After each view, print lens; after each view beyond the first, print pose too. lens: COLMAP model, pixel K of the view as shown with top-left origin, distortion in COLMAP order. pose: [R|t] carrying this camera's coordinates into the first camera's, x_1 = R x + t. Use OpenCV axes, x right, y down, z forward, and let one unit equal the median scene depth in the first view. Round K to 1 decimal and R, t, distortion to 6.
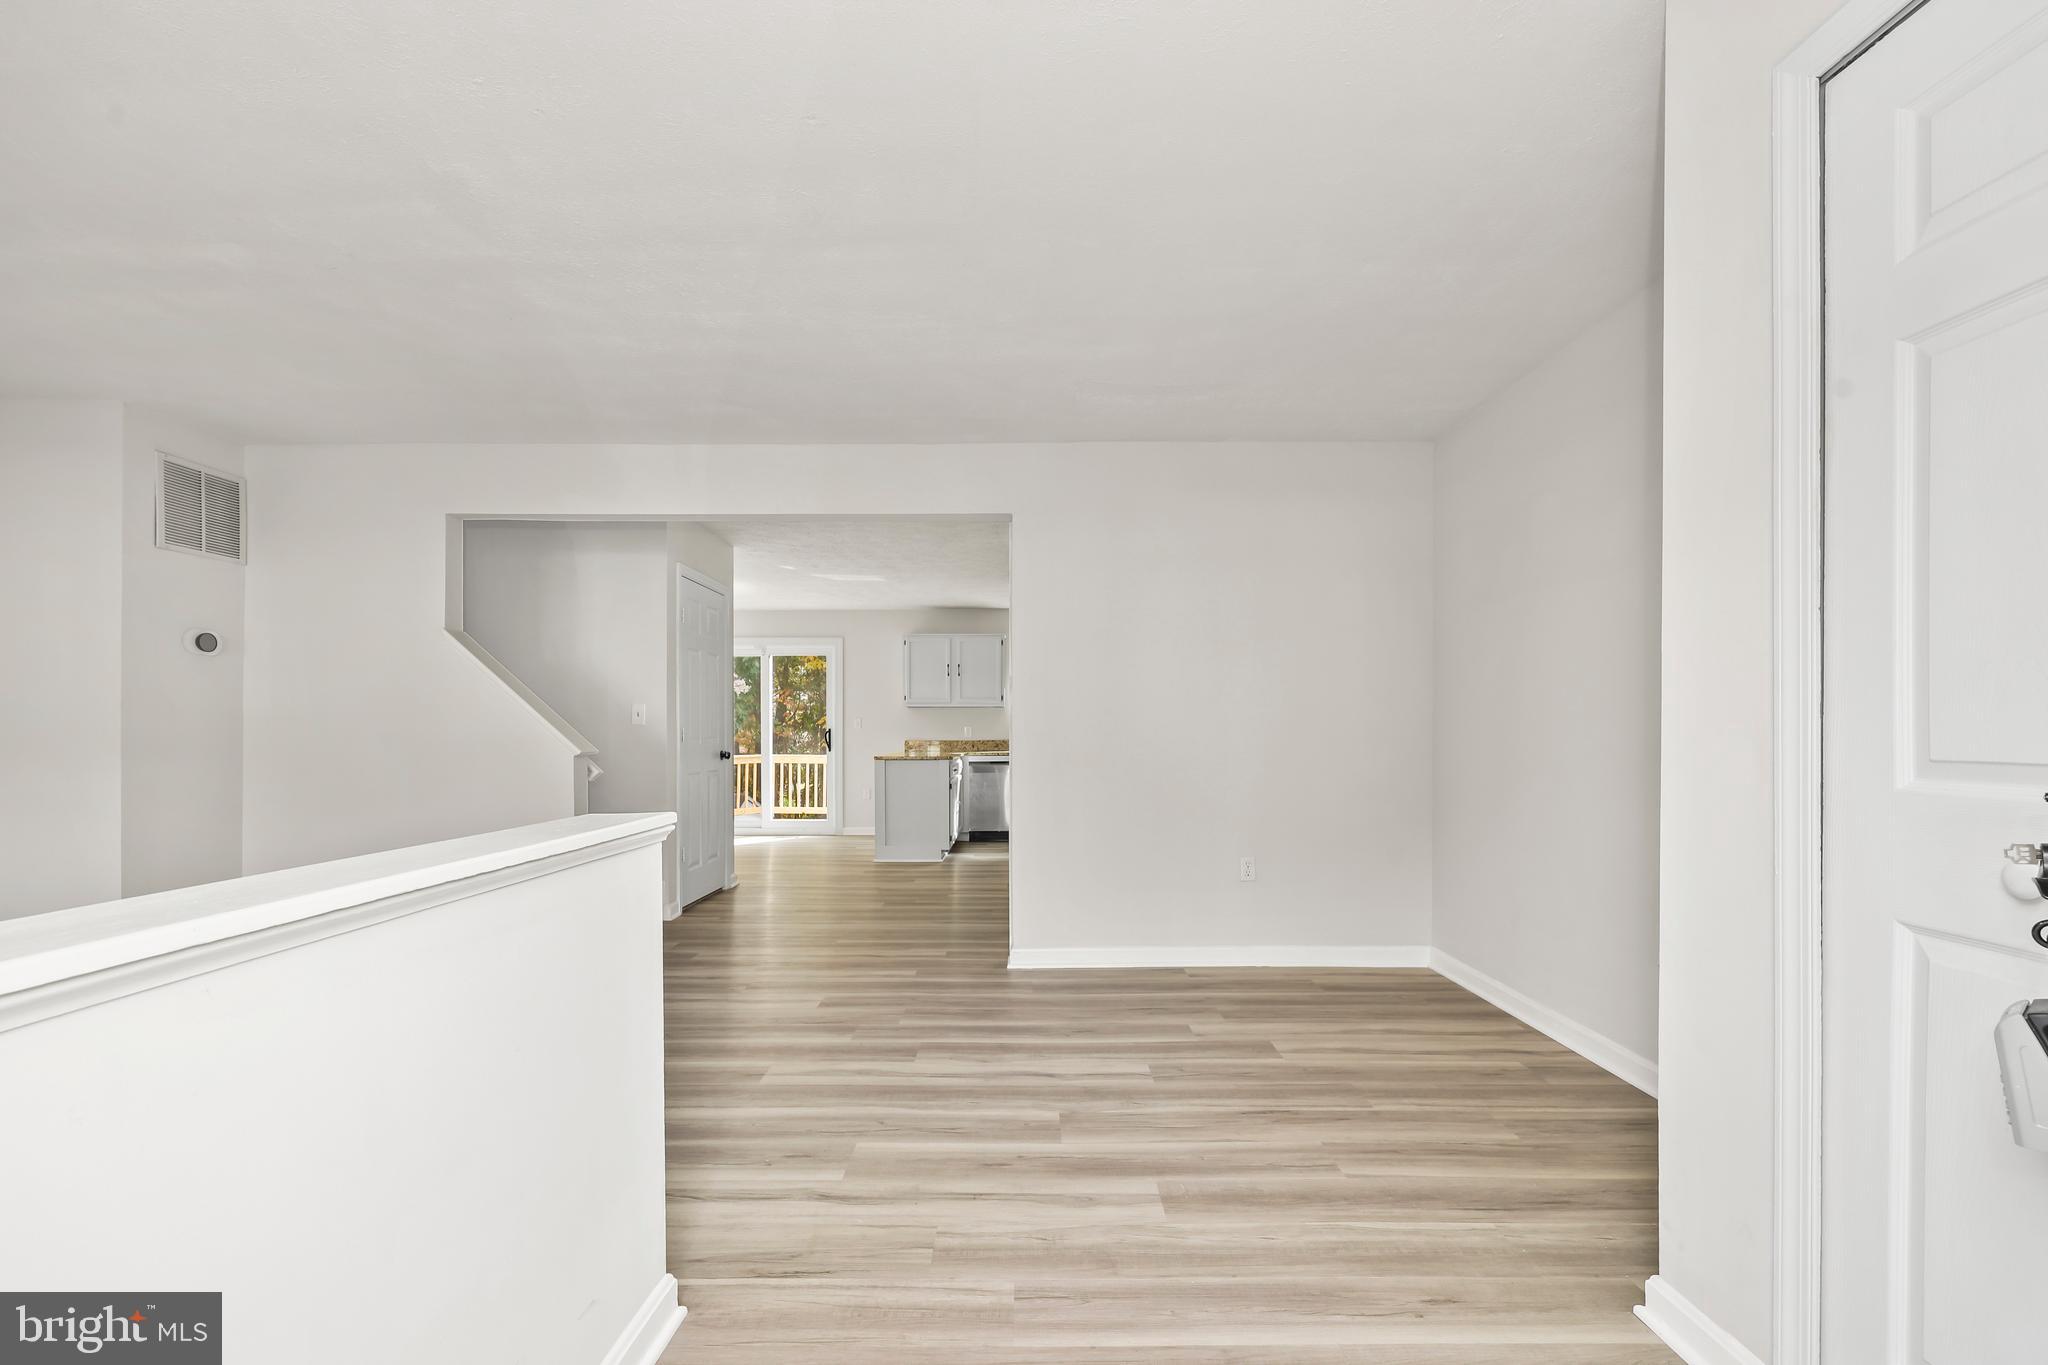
lens RADIAL K [[826.7, 0, 1061.5], [0, 826.7, 745.4], [0, 0, 1]] dist [0.003661, -0.000324]
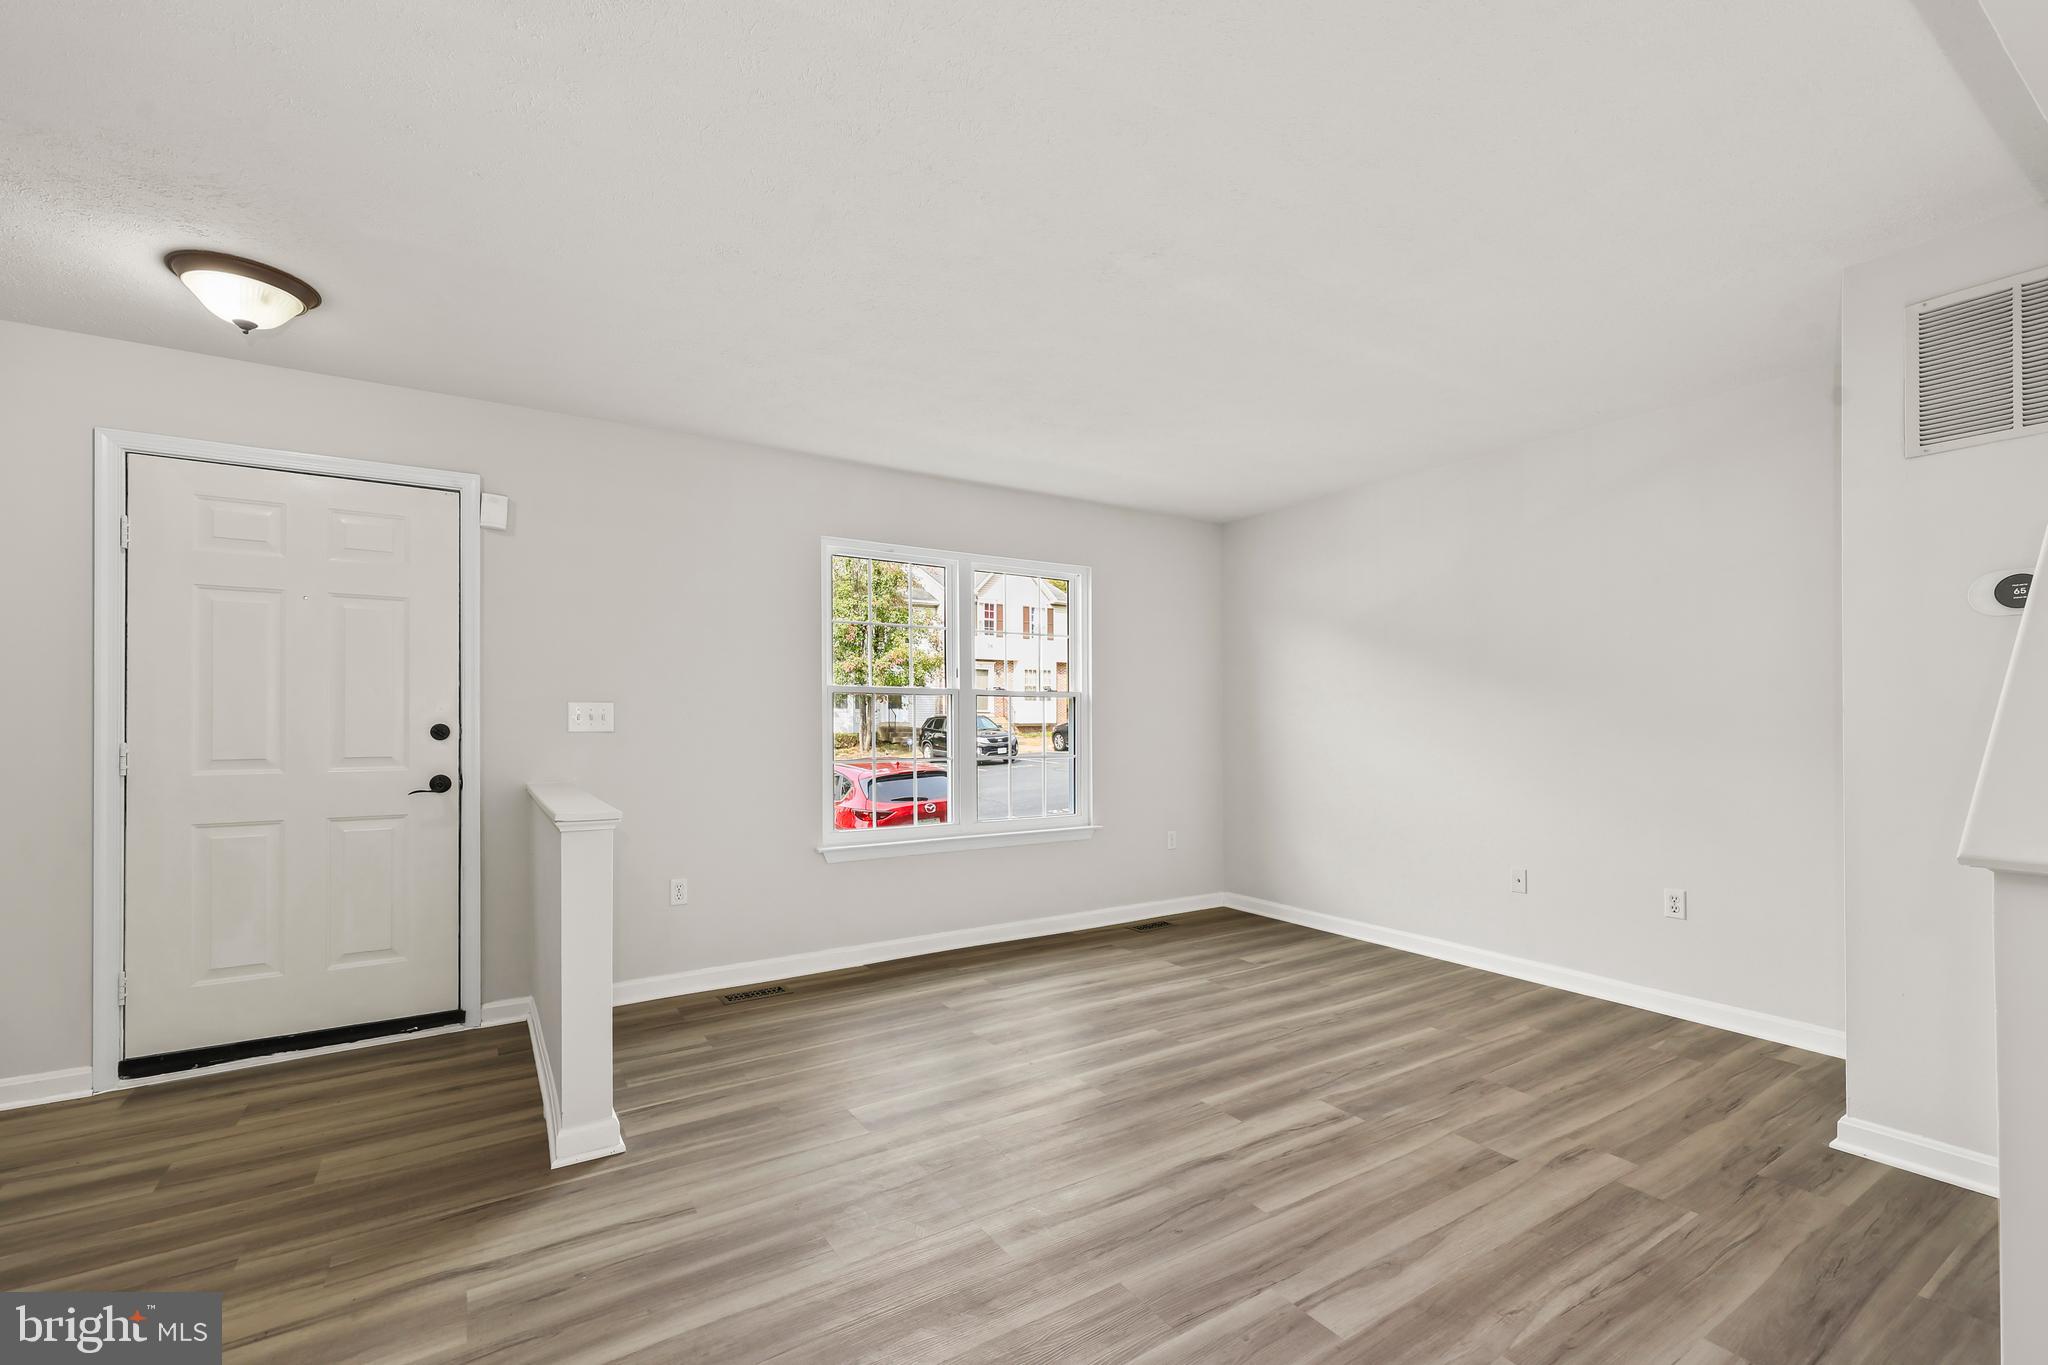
lens RADIAL K [[826.7, 0, 1018.8], [0, 826.7, 716.2], [0, 0, 1]] dist [0.003661, -0.000324]
pose [[-0.852933, -0.003661, -0.522008, -0.292540], [0.002814, 0.999929, -0.011612, -0.060825], [0.522013, -0.011373, -0.852862, 1.973796]]
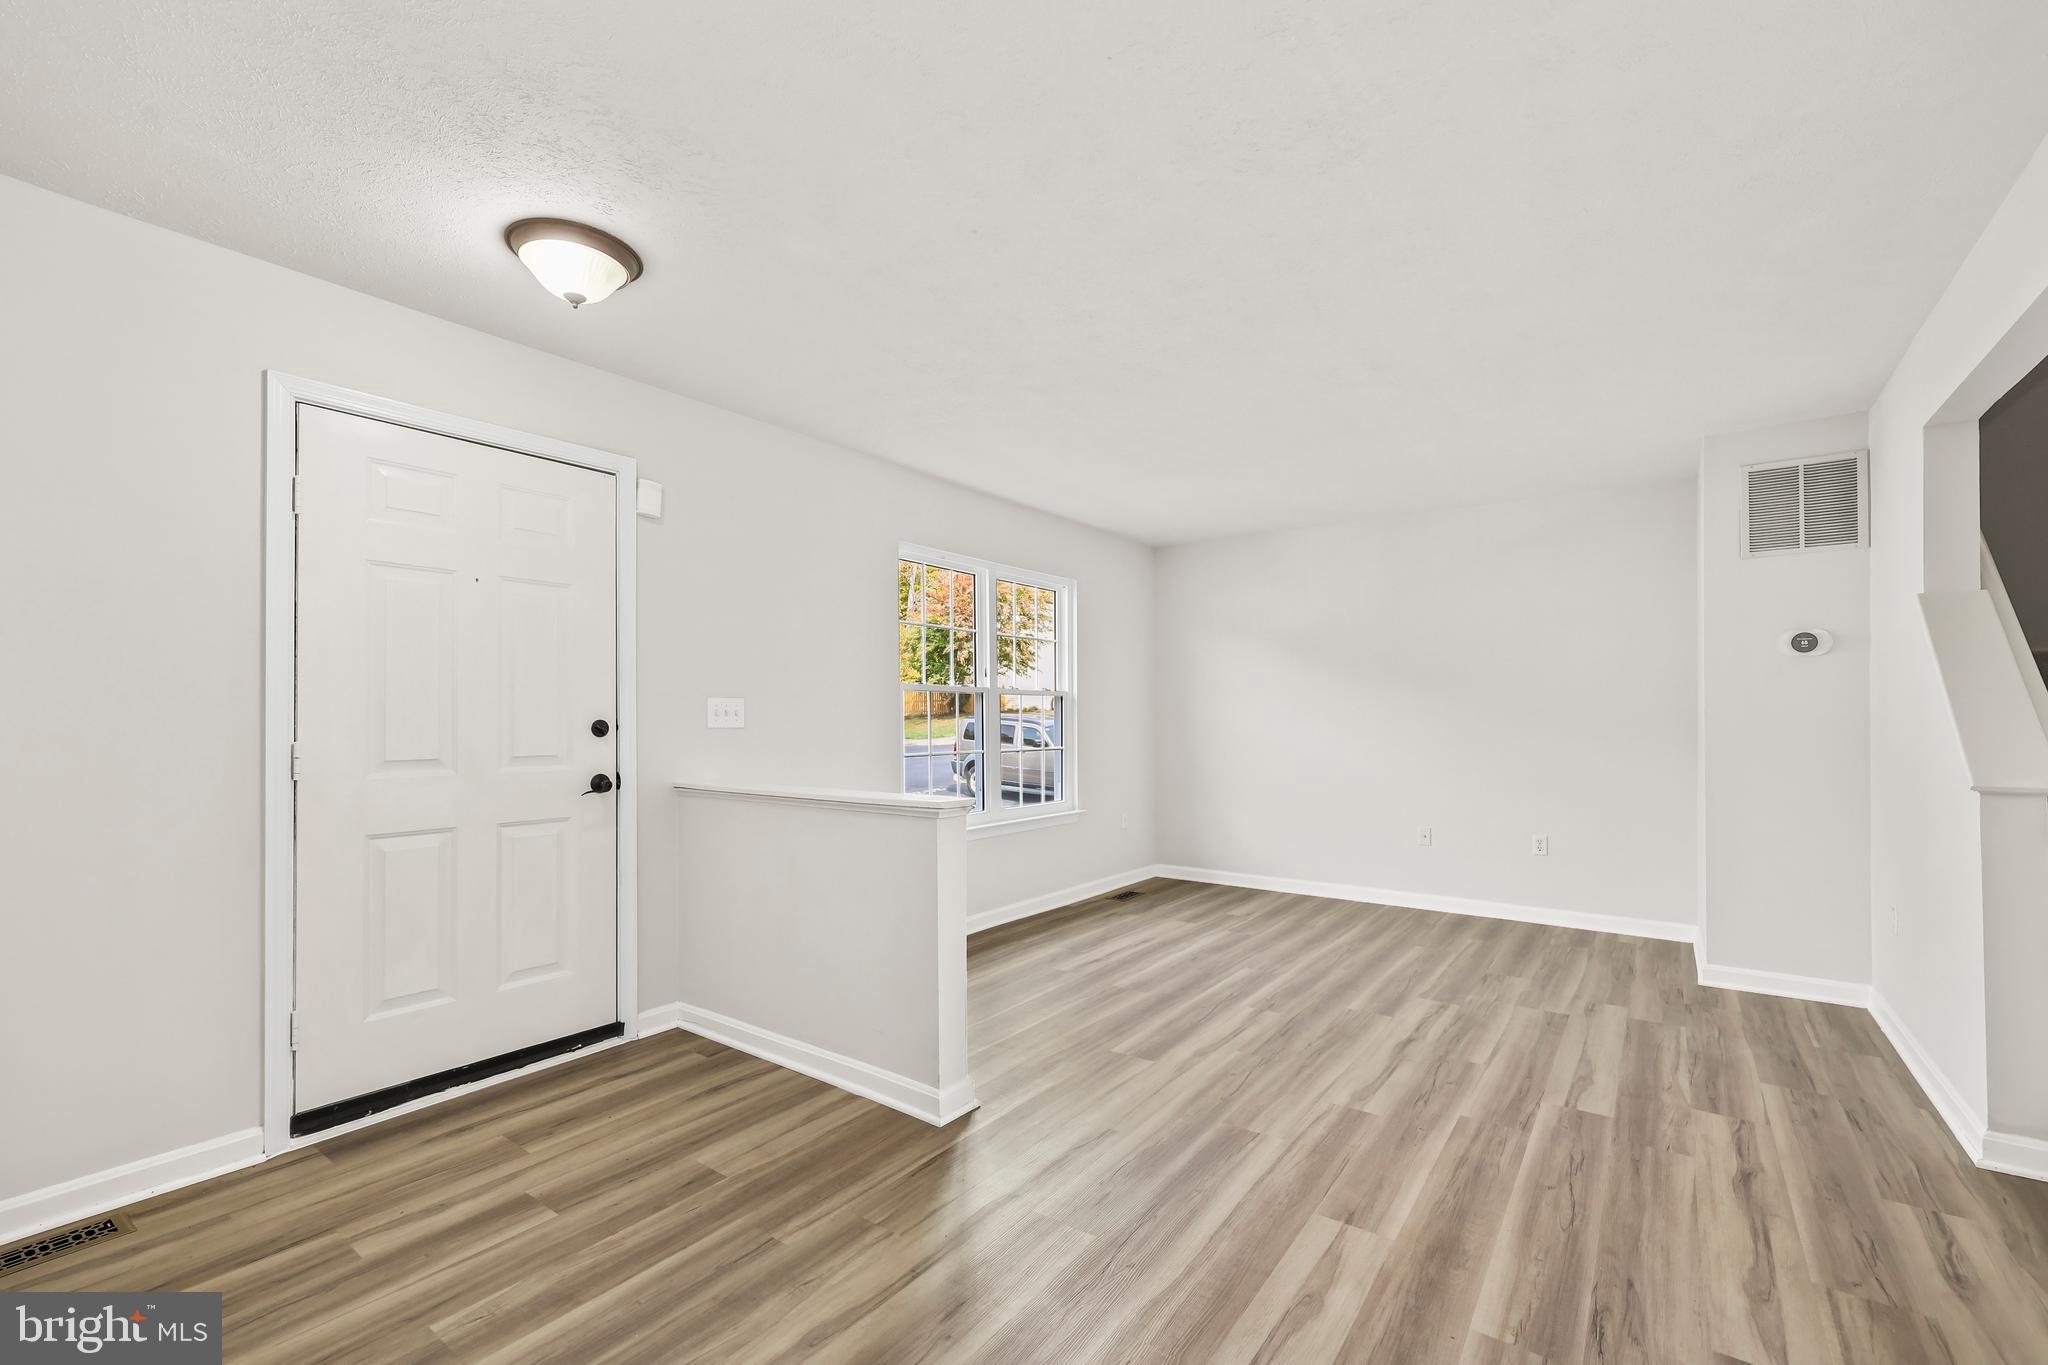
lens RADIAL K [[826.7, 0, 1007.1], [0, 826.7, 707.5], [0, 0, 1]] dist [0.003661, -0.000324]
pose [[-0.628457, -0.009951, -0.777781, 0.516200], [0.003539, 0.999871, -0.015652, -0.063585], [0.777836, -0.012589, -0.628341, 1.553374]]
